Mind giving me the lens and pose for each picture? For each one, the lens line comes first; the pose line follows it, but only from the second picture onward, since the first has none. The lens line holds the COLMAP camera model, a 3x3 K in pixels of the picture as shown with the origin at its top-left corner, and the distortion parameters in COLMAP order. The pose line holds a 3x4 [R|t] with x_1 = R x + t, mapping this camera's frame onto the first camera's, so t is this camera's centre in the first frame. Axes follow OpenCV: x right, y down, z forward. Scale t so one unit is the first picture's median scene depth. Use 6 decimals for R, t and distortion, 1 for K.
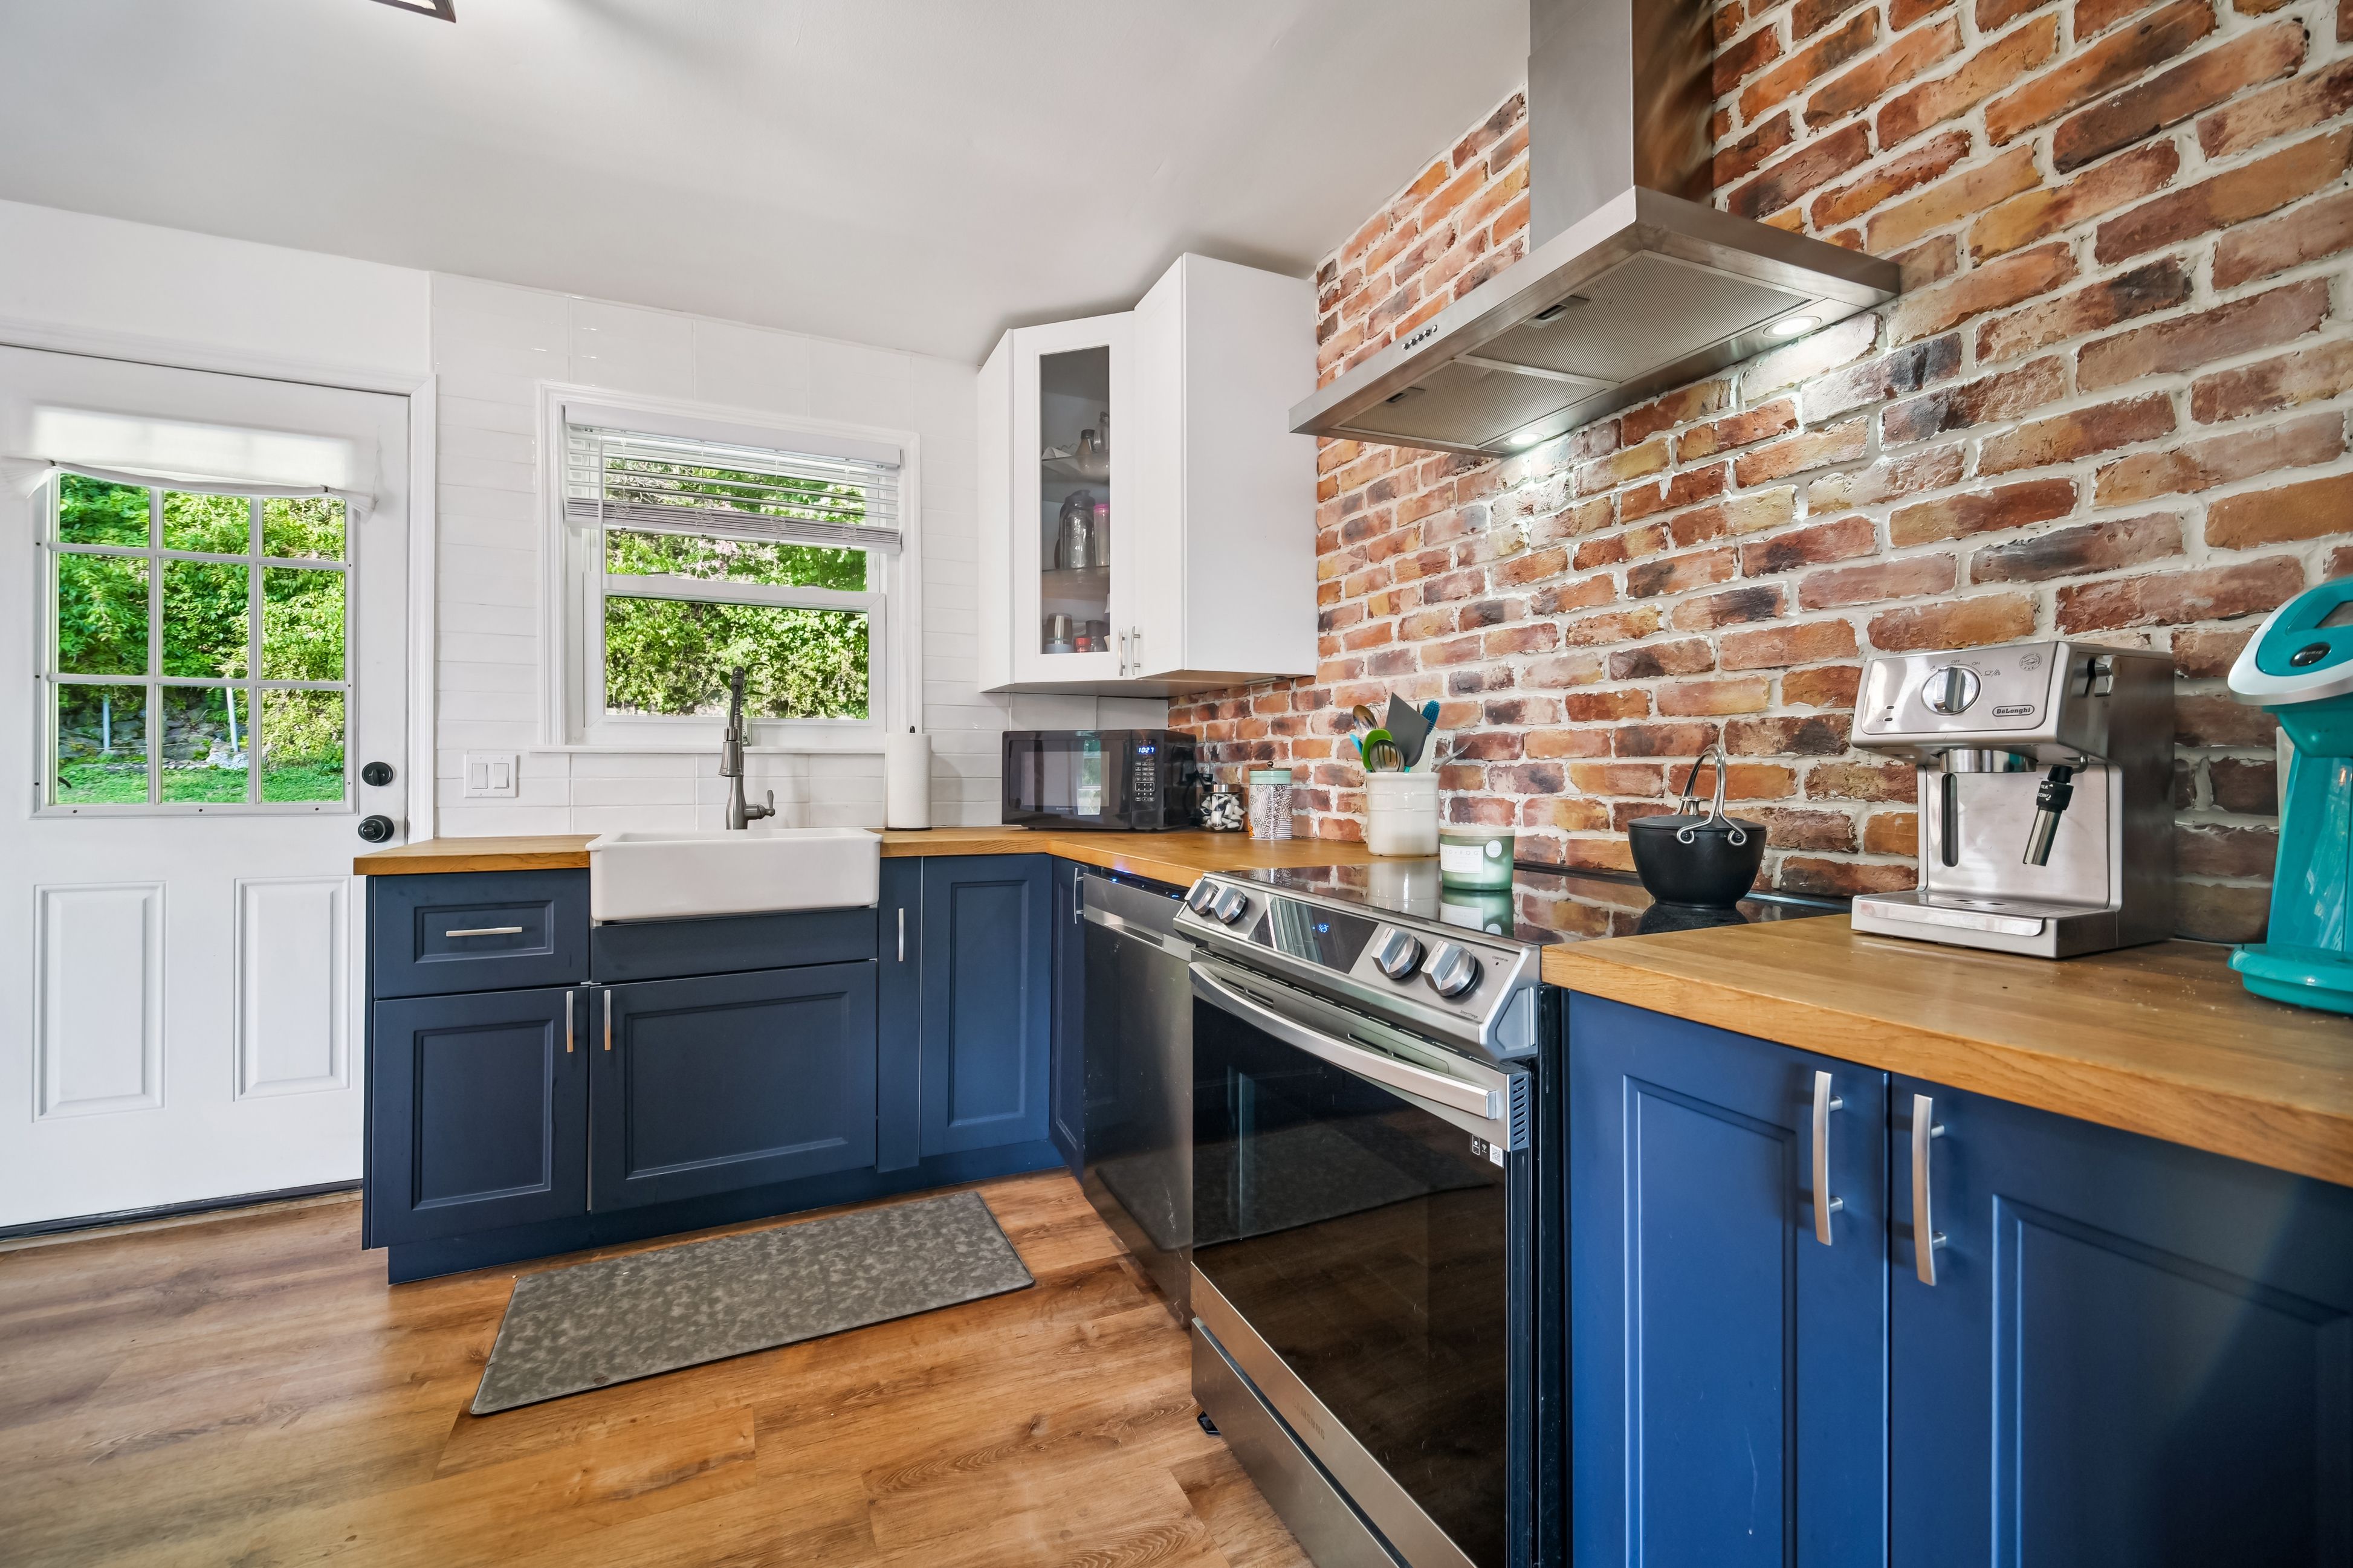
lens RADIAL K [[974.3, 0, 1189.7], [0, 974.3, 781.7], [0, 0, 1]] dist [0.010688, -0.007418]
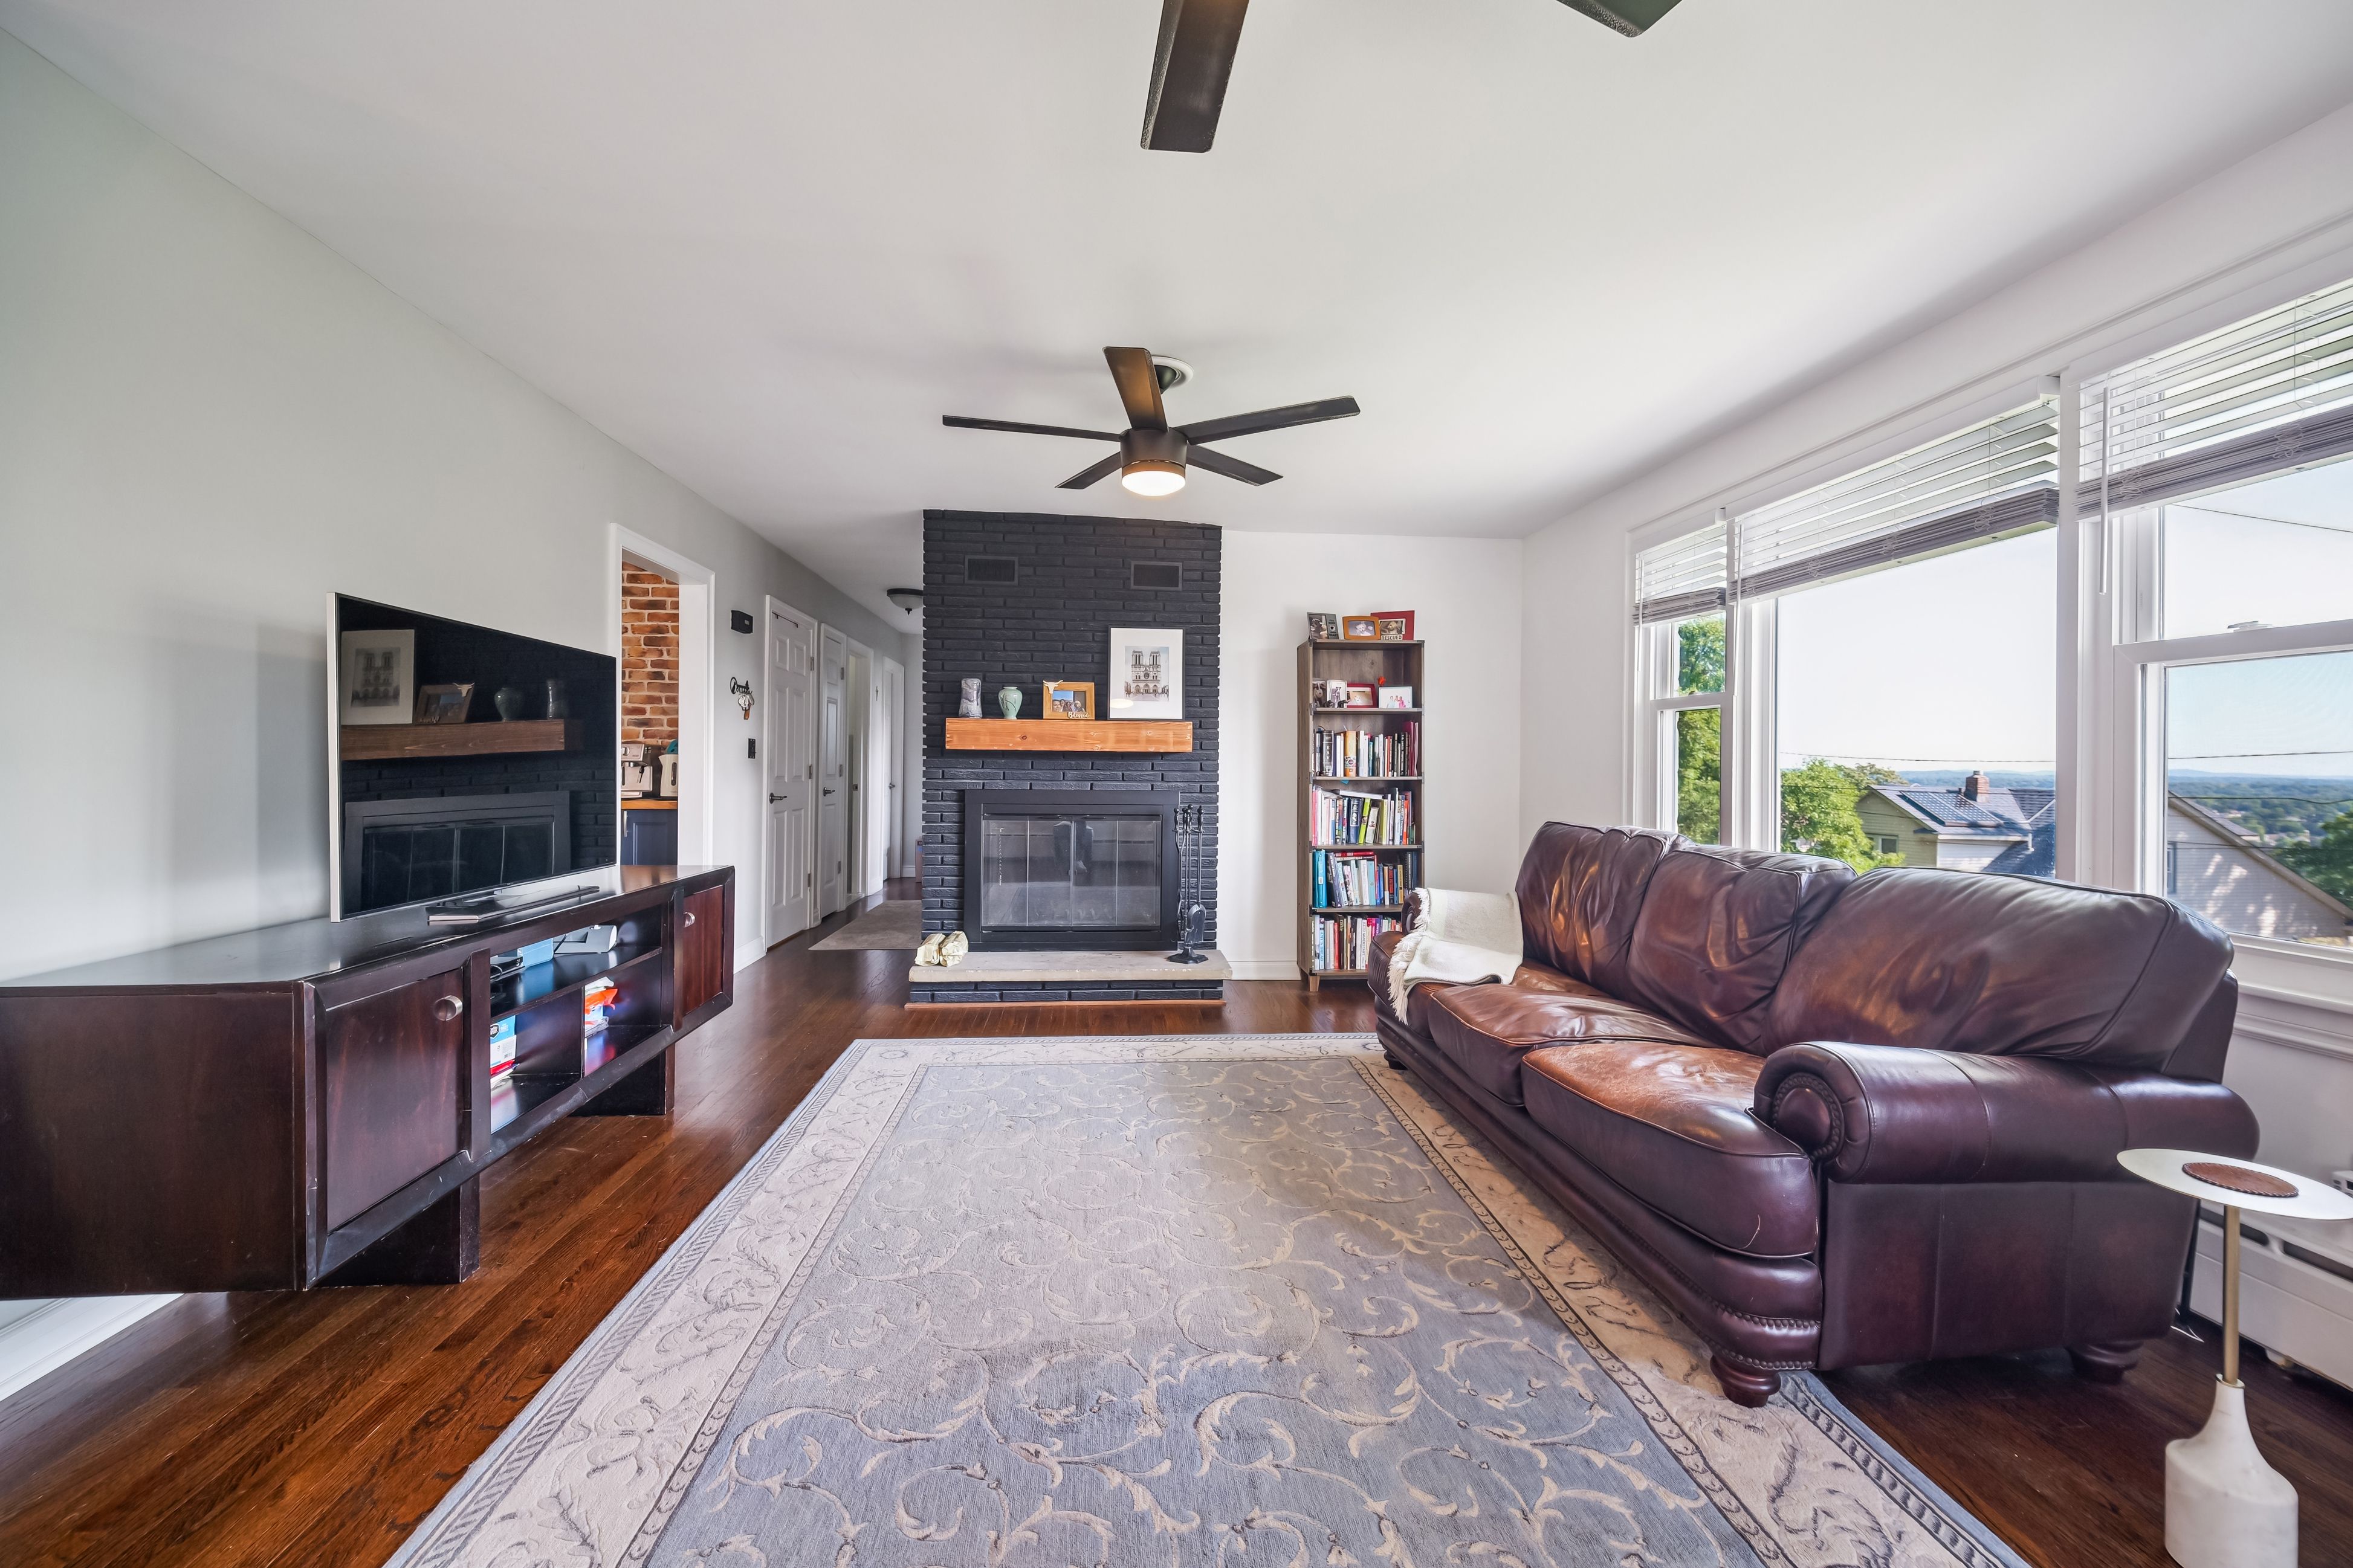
lens RADIAL K [[974.3, 0, 1172.6], [0, 974.3, 767.4], [0, 0, 1]] dist [0.010688, -0.007418]
pose [[0.362480, 0.004658, 0.931980, -1.661907], [0.000878, 0.999985, -0.005339, 0.015465], [-0.931991, 0.002753, 0.362471, -1.986820]]
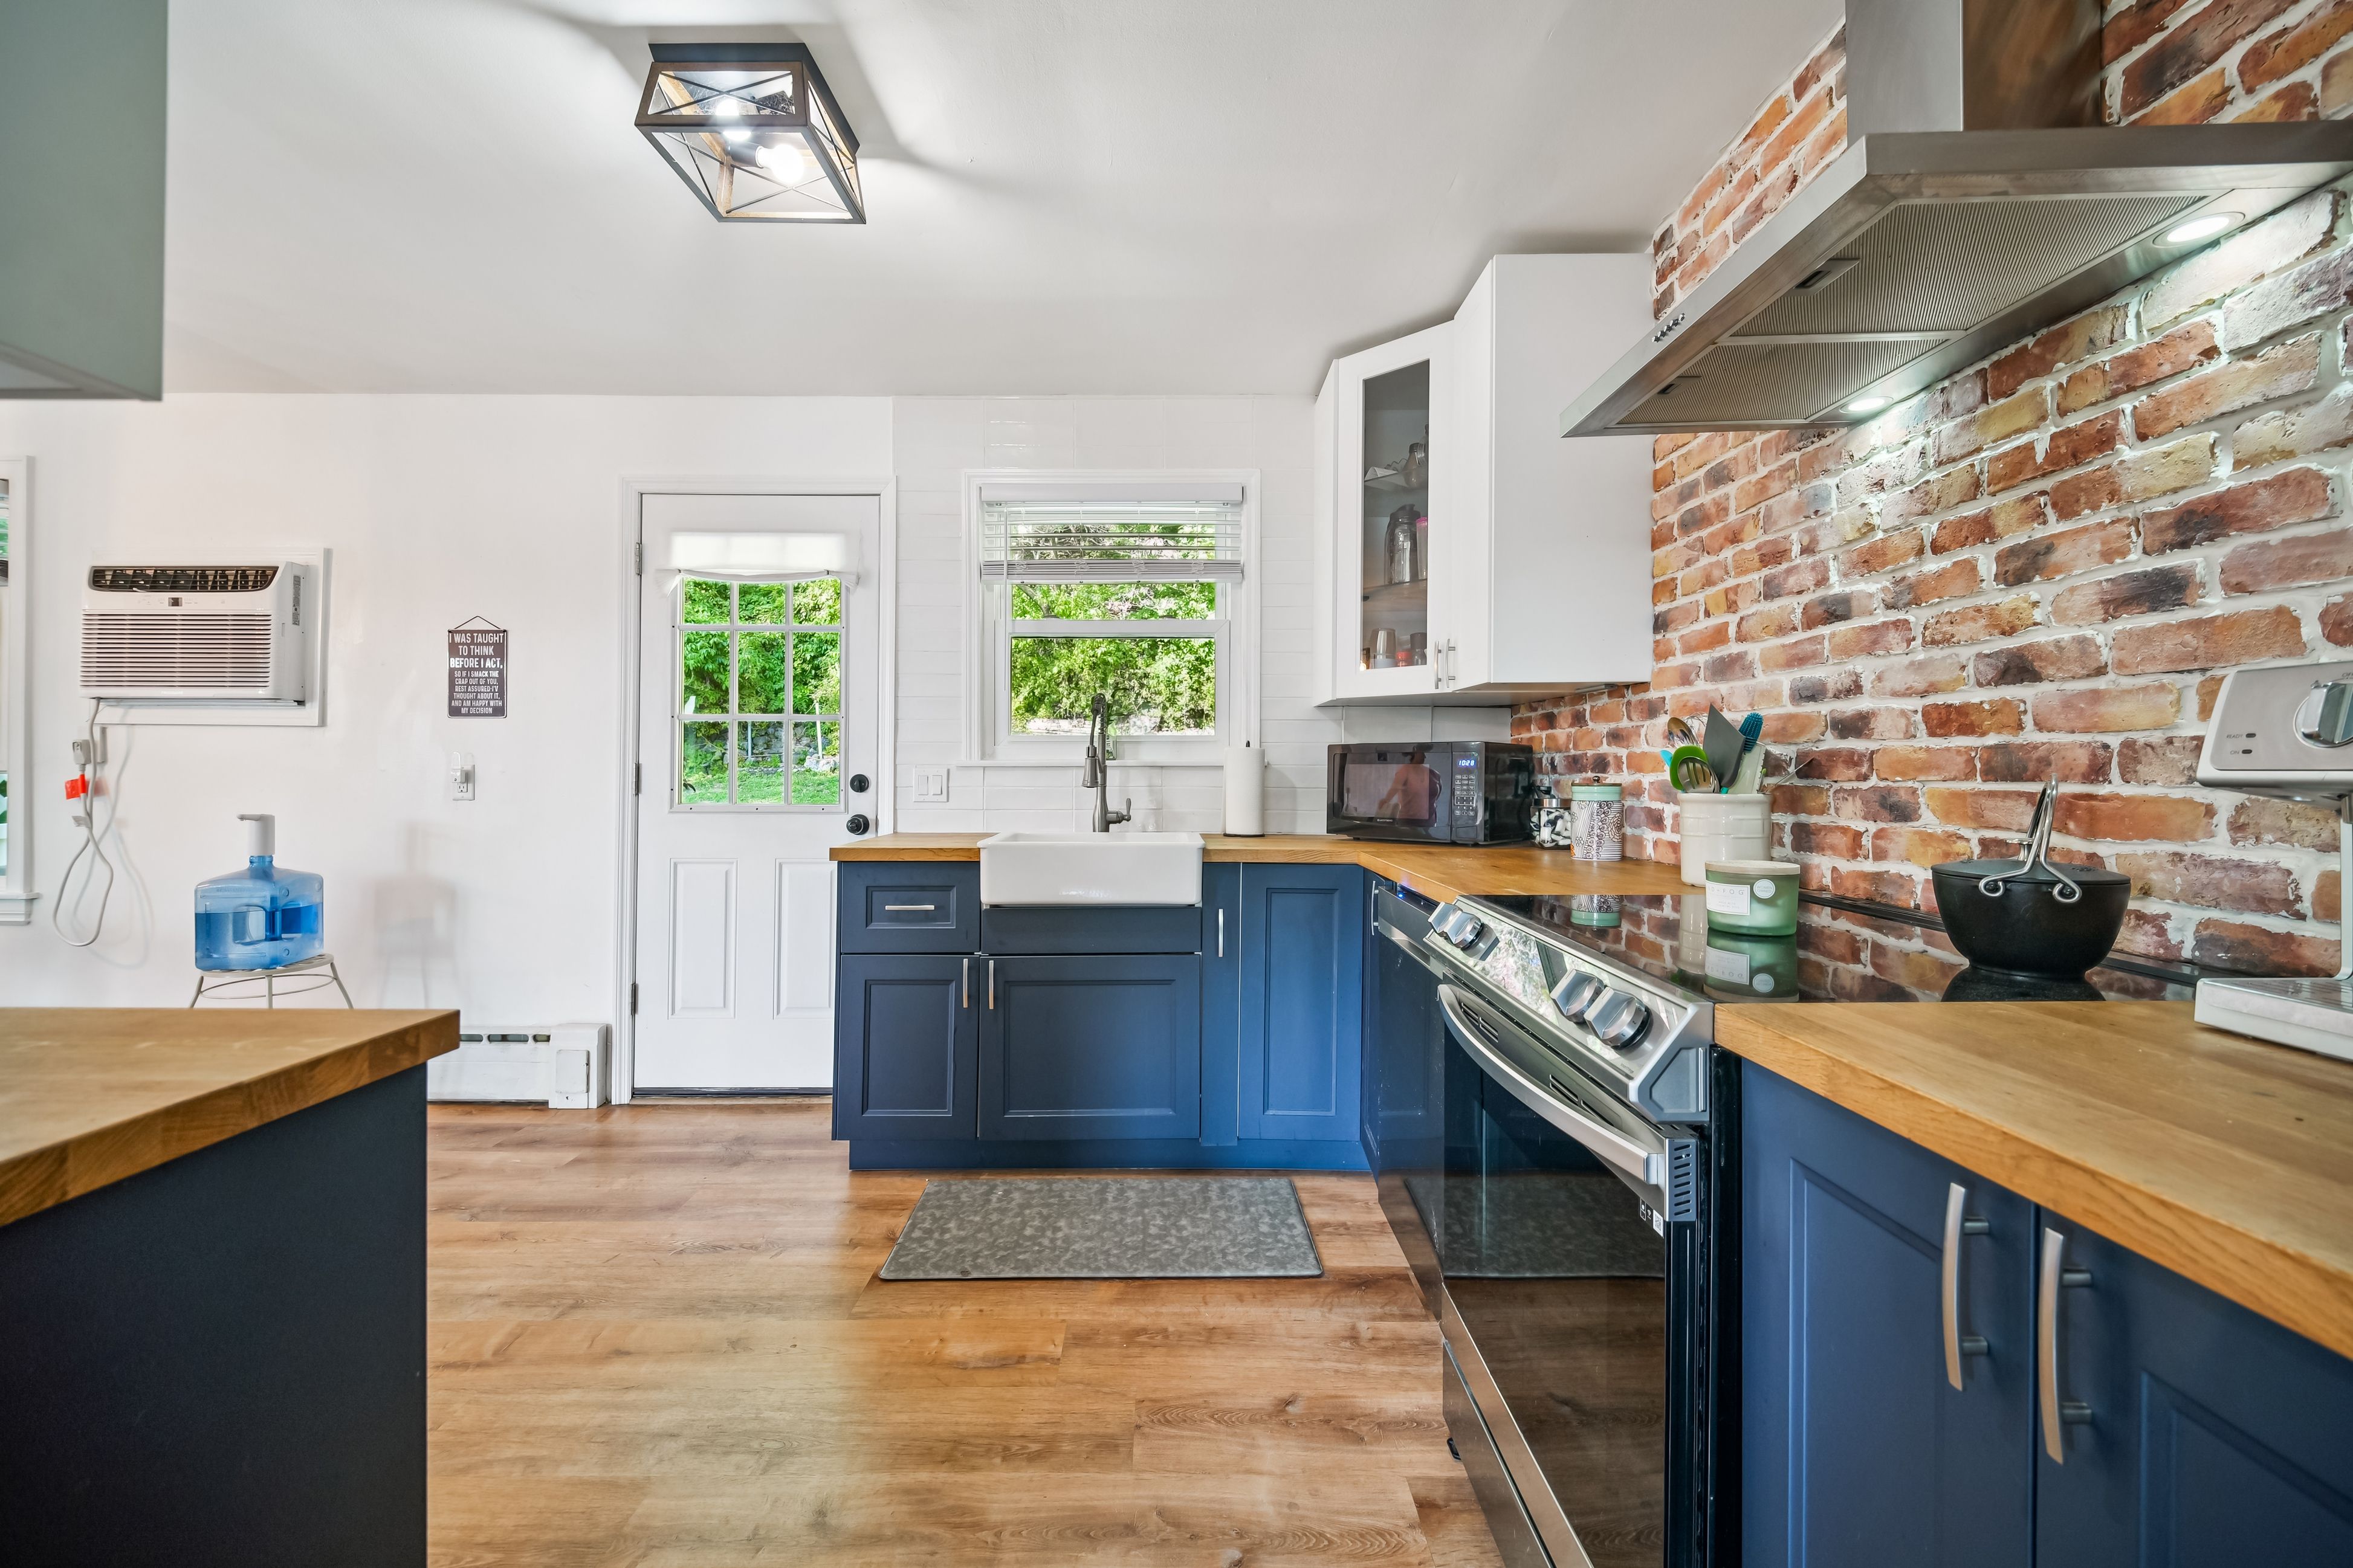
lens RADIAL K [[974.3, 0, 1177.7], [0, 974.3, 778.7], [0, 0, 1]] dist [0.010688, -0.007418]
pose [[0.907378, 0.004522, -0.420291, 0.153543], [-0.005490, 0.999984, -0.001093, -0.020577], [0.420280, 0.003299, 0.907389, -0.022611]]
